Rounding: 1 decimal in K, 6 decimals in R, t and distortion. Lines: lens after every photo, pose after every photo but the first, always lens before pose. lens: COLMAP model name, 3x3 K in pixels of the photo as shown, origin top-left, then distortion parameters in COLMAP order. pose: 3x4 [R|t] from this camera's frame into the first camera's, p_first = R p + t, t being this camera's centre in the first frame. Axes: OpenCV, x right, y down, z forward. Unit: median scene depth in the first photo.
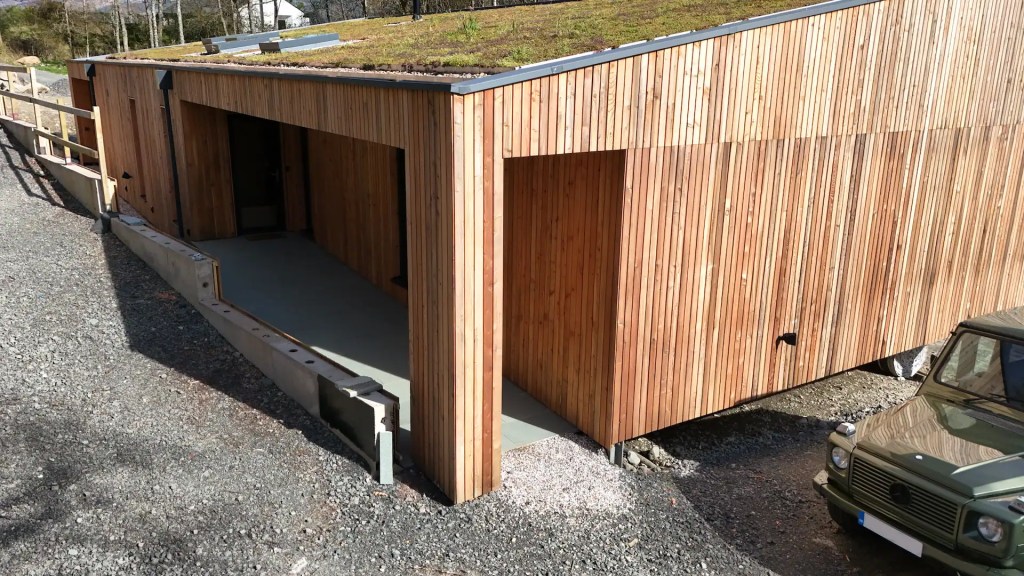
lens RADIAL K [[780.0, 0, 512.0], [0, 780.0, 288.0], [0, 0, 1]] dist [0.004965, -0.000396]
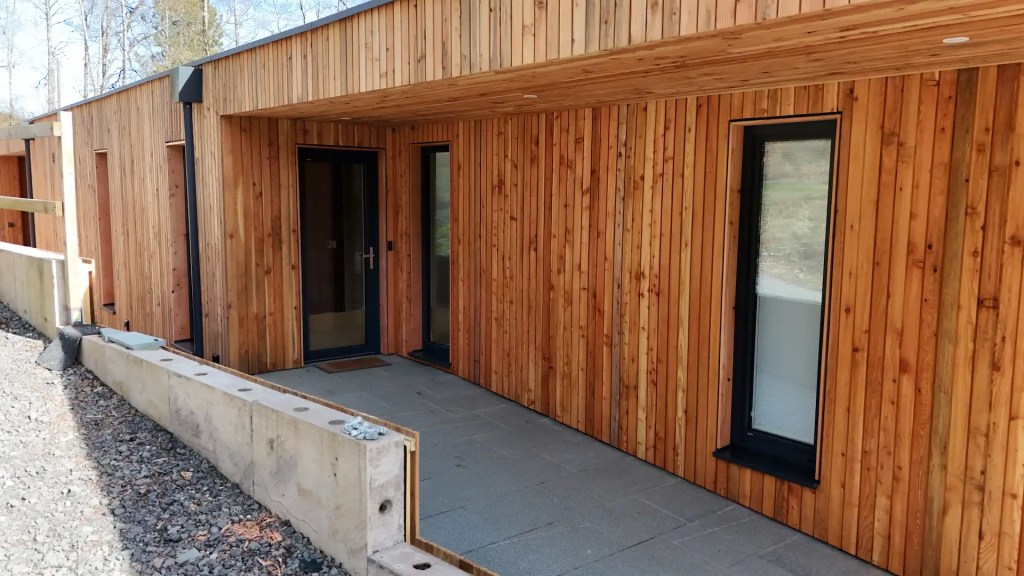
lens RADIAL K [[780.0, 0, 512.0], [0, 780.0, 288.0], [0, 0, 1]] dist [0.004965, -0.000396]
pose [[0.995867, -0.020609, 0.088459, -0.286071], [0.033486, 0.988621, -0.146656, -0.038850], [-0.084430, 0.149012, 0.985224, 0.488632]]
